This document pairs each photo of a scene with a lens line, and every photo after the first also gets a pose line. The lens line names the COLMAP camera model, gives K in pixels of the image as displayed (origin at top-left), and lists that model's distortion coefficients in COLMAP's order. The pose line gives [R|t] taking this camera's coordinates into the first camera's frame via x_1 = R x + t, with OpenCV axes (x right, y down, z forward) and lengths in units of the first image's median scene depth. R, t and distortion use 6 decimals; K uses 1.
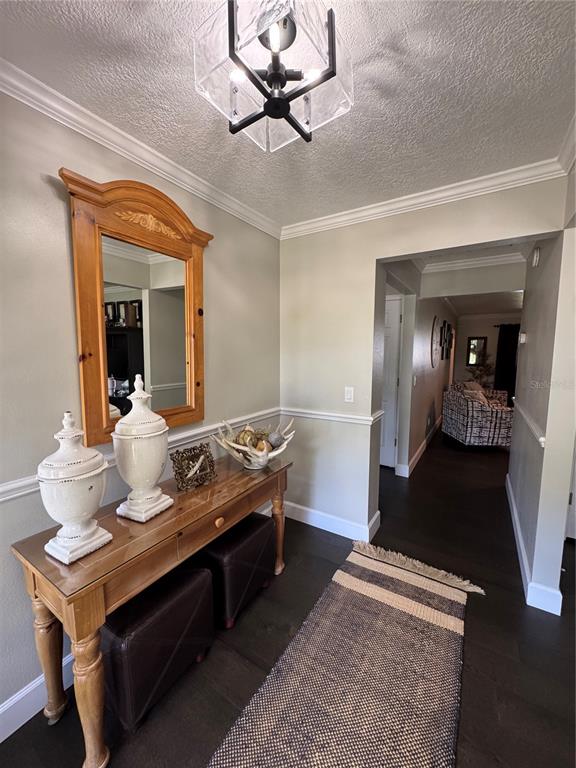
lens RADIAL K [[306.4, 0, 289.1], [0, 306.4, 382.9], [0, 0, 1]] dist [-0.000697, -0.000124]
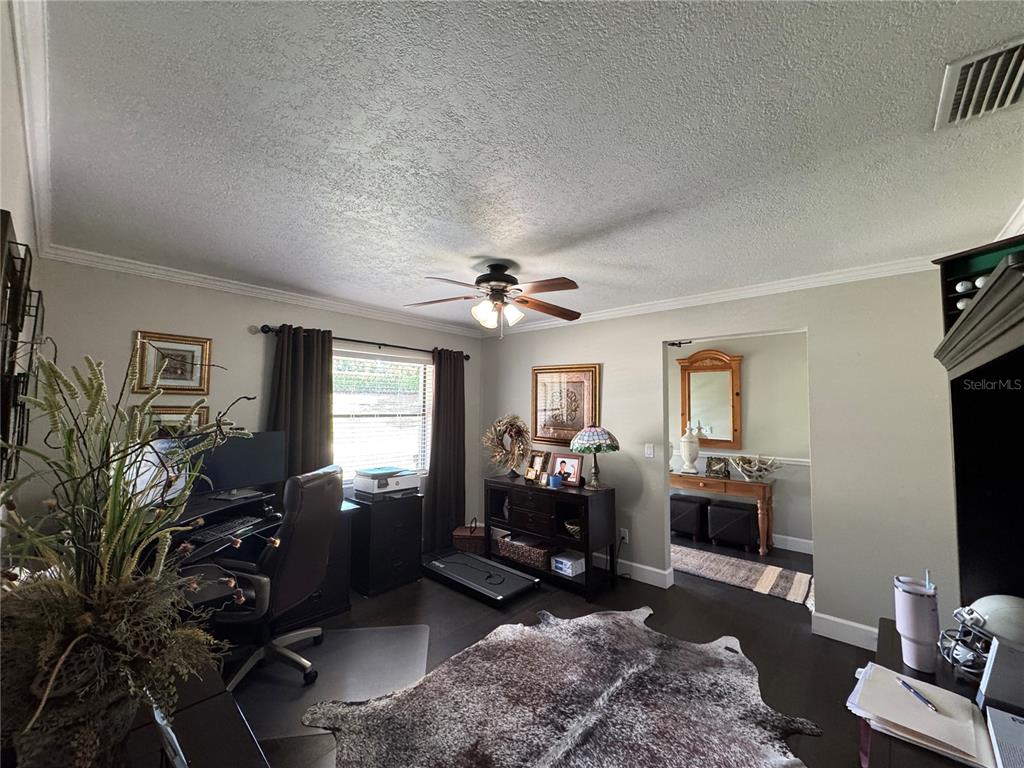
lens RADIAL K [[408.6, 0, 511.8], [0, 408.6, 383.5], [0, 0, 1]] dist [-0.000697, -0.000124]
pose [[-0.158381, -0.070185, -0.984880, 2.612930], [-0.120818, 0.991353, -0.051218, 0.015367], [0.979958, 0.110879, -0.165491, -0.006863]]
